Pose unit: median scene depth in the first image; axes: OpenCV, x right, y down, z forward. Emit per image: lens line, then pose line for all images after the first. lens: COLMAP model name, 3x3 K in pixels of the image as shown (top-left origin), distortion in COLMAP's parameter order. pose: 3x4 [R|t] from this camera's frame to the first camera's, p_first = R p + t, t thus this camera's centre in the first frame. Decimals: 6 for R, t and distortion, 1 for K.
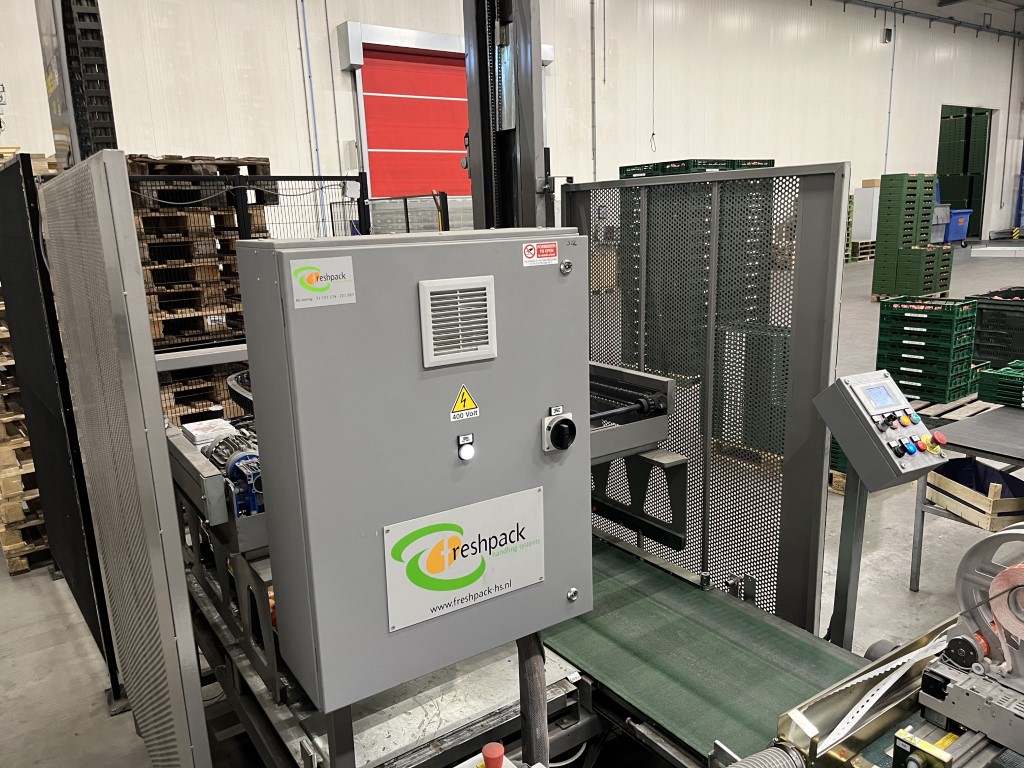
lens RADIAL K [[781.8, 0, 520.7], [0, 781.8, 385.6], [0, 0, 1]] dist [0.065410, -0.091384]
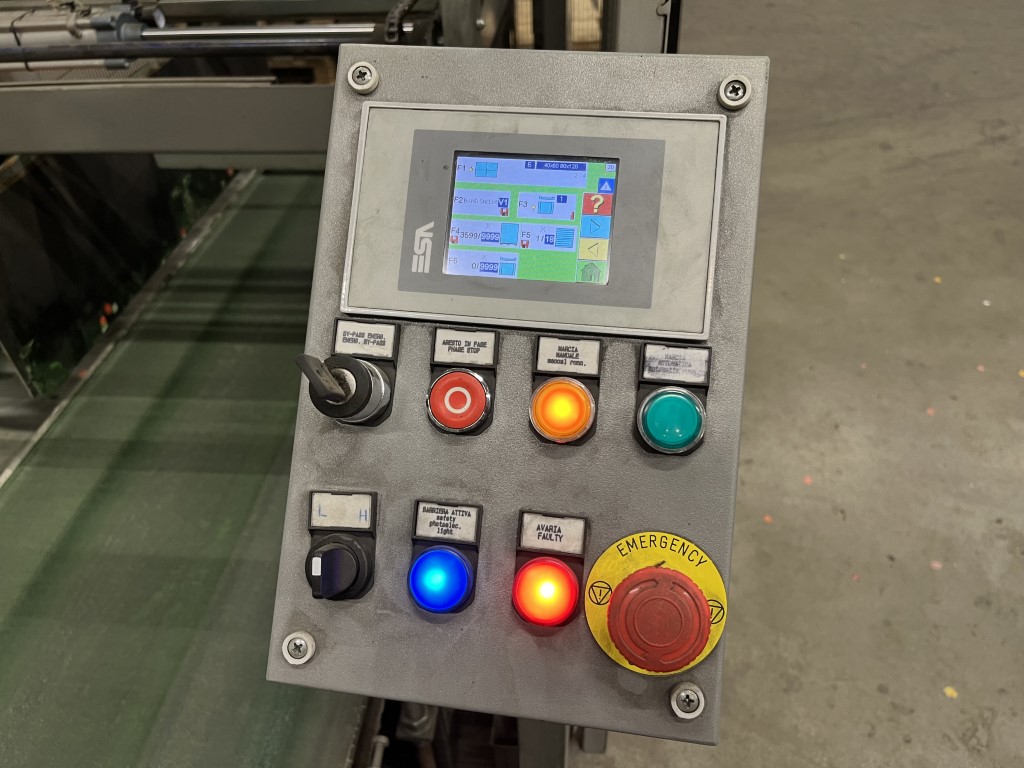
lens RADIAL K [[781.8, 0, 520.6], [0, 781.8, 384.1], [0, 0, 1]] dist [0.065410, -0.091384]
pose [[0.762856, 0.406495, -0.502804, 0.601747], [-0.126664, 0.856538, 0.500299, -0.041194], [0.634040, -0.317969, 0.704904, 0.955559]]
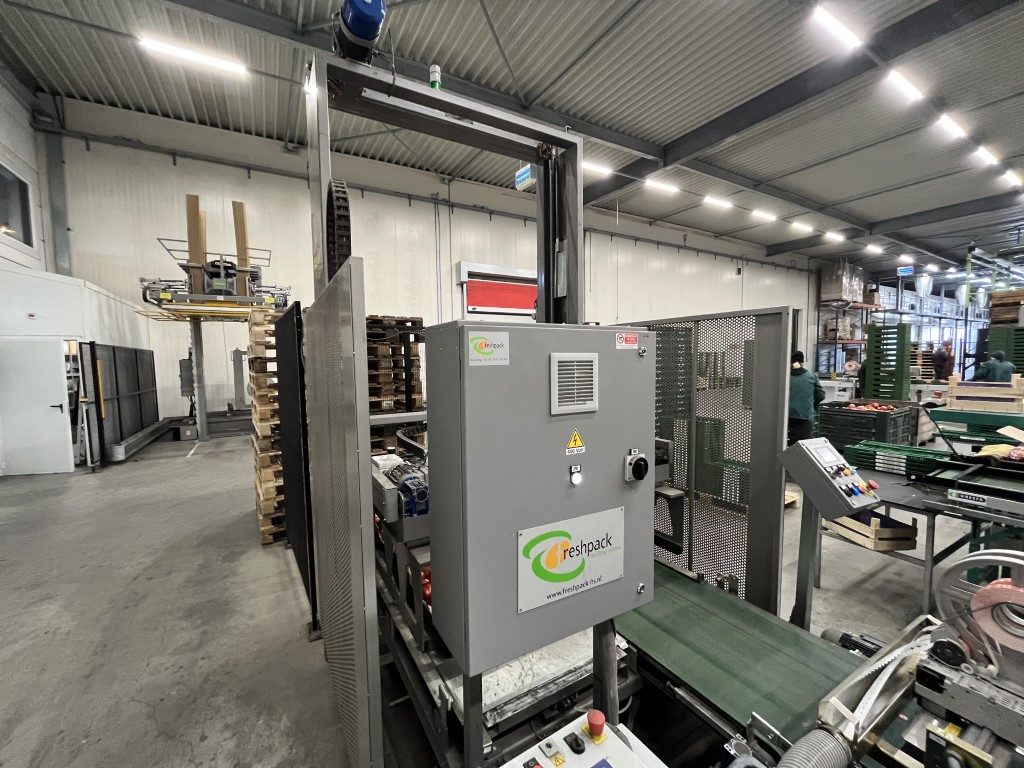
lens RADIAL K [[415.6, 0, 506.6], [0, 415.6, 384.9], [0, 0, 1]] dist [-0.003233, 0.000089]
pose [[0.996684, 0.024488, -0.077592, -0.099785], [-0.036297, 0.987302, -0.154650, 0.029062], [0.072820, 0.156954, 0.984918, 0.174461]]
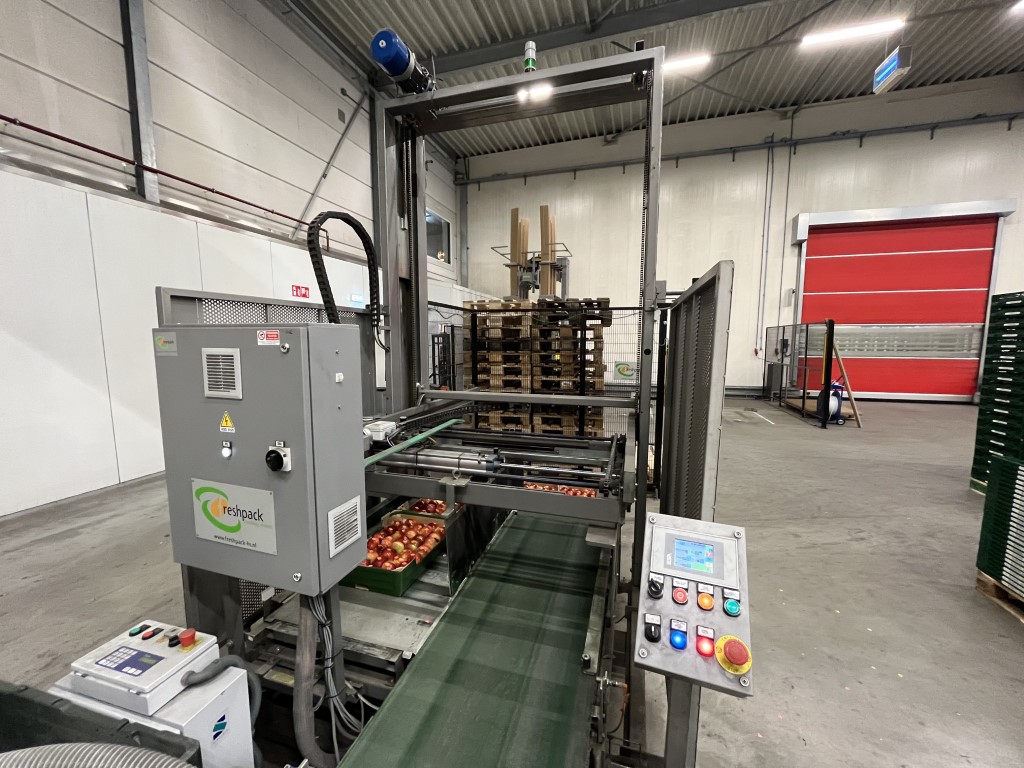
lens RADIAL K [[415.6, 0, 507.6], [0, 415.6, 384.8], [0, 0, 1]] dist [-0.003233, 0.000089]
pose [[0.609705, 0.121845, -0.783207, 0.701653], [-0.194525, 0.980897, 0.001167, -0.125011], [0.768388, 0.151642, 0.621759, 0.639499]]
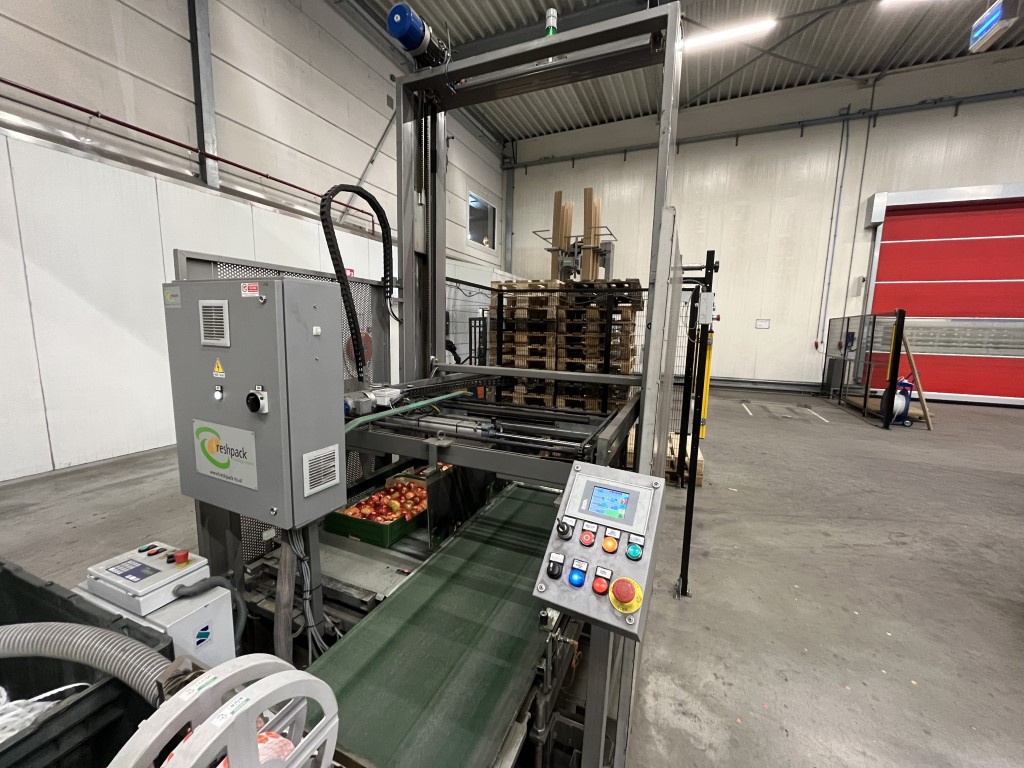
lens RADIAL K [[415.6, 0, 507.8], [0, 415.6, 385.7], [0, 0, 1]] dist [-0.003233, 0.000089]
pose [[0.510456, 0.164735, -0.843977, 0.796304], [-0.228147, 0.972249, 0.051784, -0.103767], [0.829086, 0.166117, 0.533874, 0.748741]]
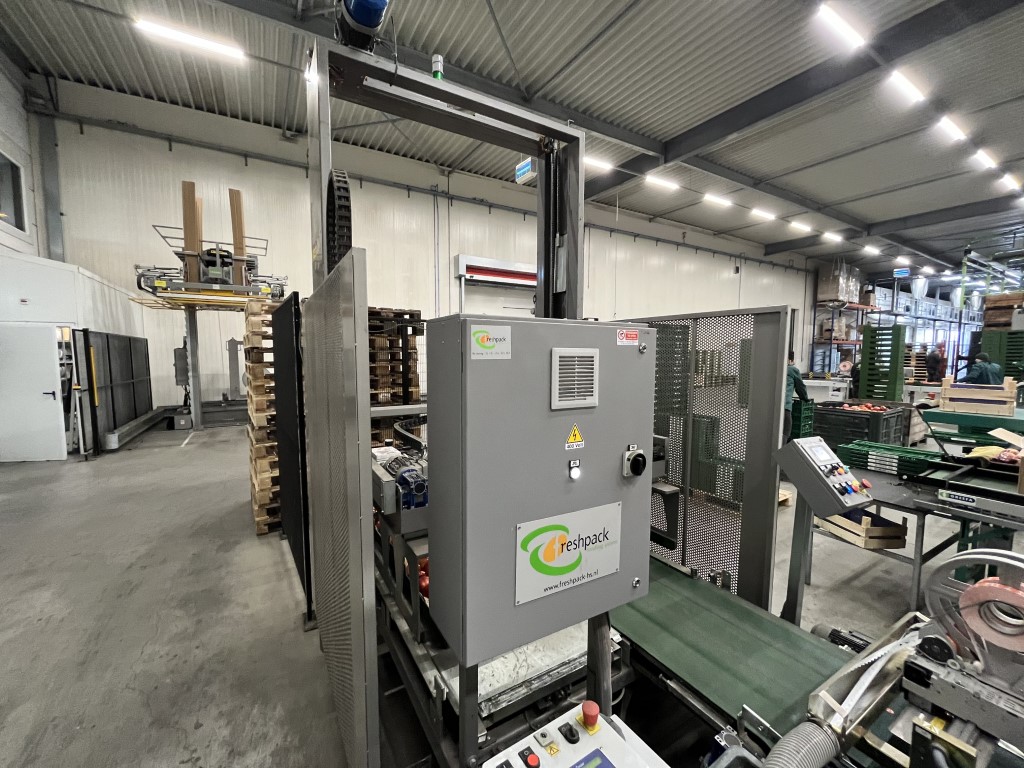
lens RADIAL K [[415.6, 0, 506.9], [0, 415.6, 384.9], [0, 0, 1]] dist [-0.003233, 0.000089]
pose [[0.996829, 0.041905, -0.067643, -0.105372], [-0.051197, 0.988531, -0.142075, 0.029920], [0.060913, 0.145088, 0.987542, 0.173176]]
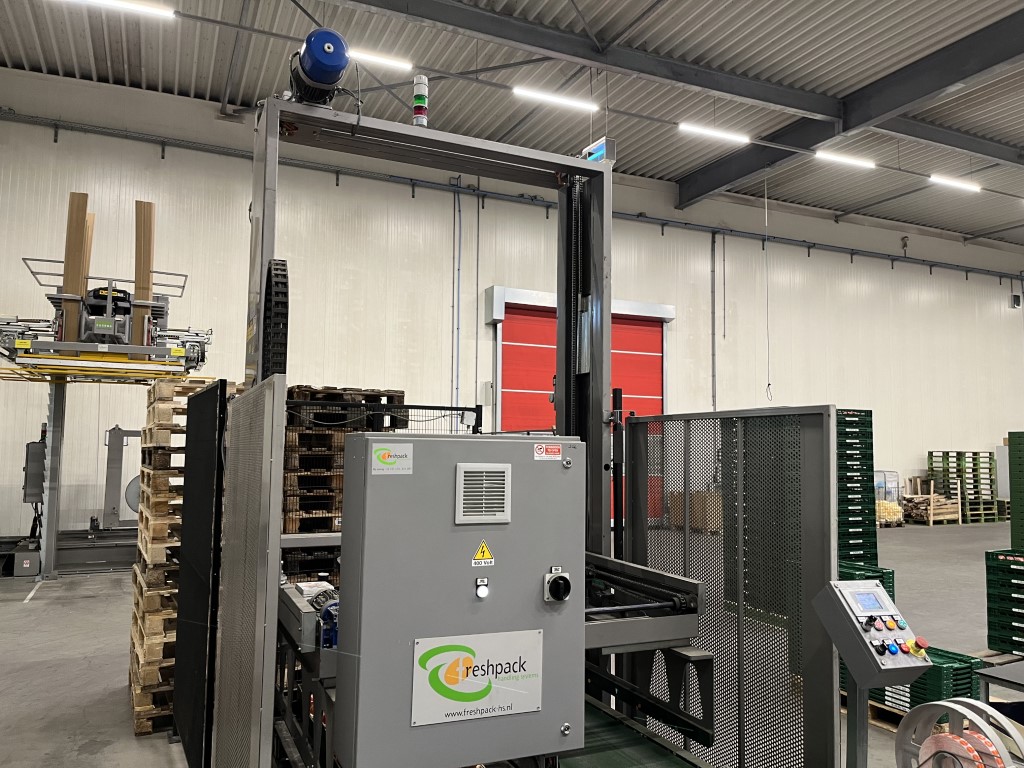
lens RADIAL K [[781.8, 0, 522.1], [0, 781.8, 381.0], [0, 0, 1]] dist [0.065410, -0.091384]
pose [[0.984834, 0.030500, -0.170798, 0.159917], [-0.080801, 0.951782, -0.295942, 0.097719], [0.153536, 0.305254, 0.939812, -0.279694]]
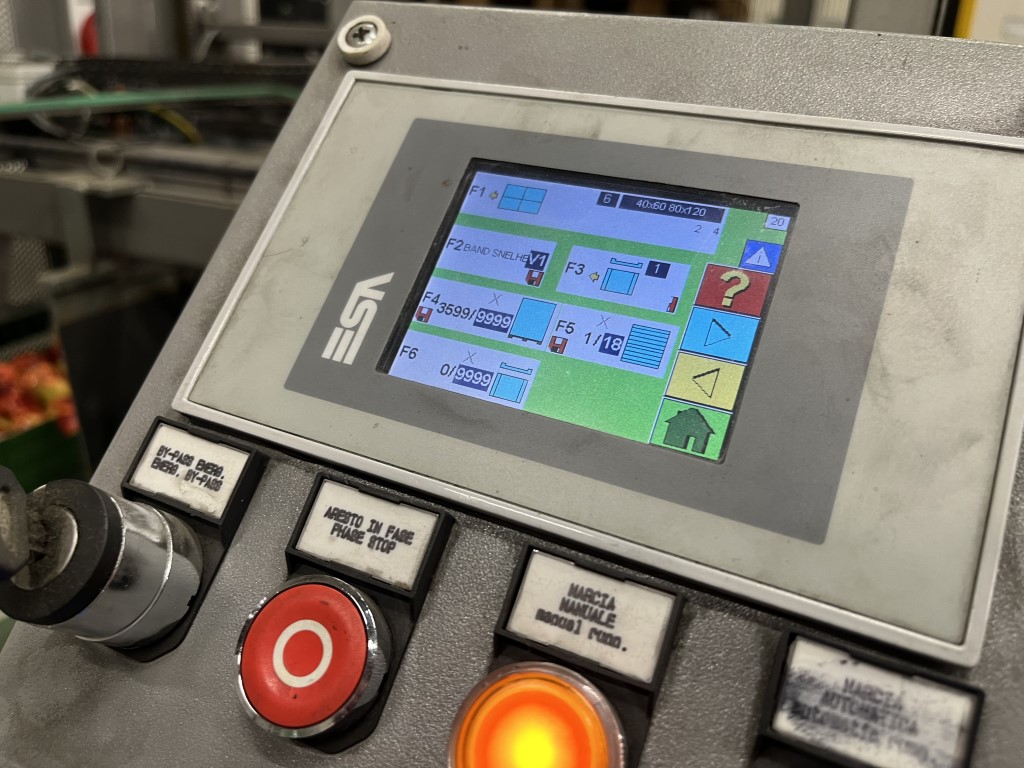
lens RADIAL K [[781.8, 0, 522.0], [0, 781.8, 392.2], [0, 0, 1]] dist [0.065410, -0.091384]
pose [[0.549856, 0.386159, -0.740635, 0.560428], [-0.250960, 0.922121, 0.294468, 0.002187], [0.796666, 0.023955, 0.603945, 1.039980]]
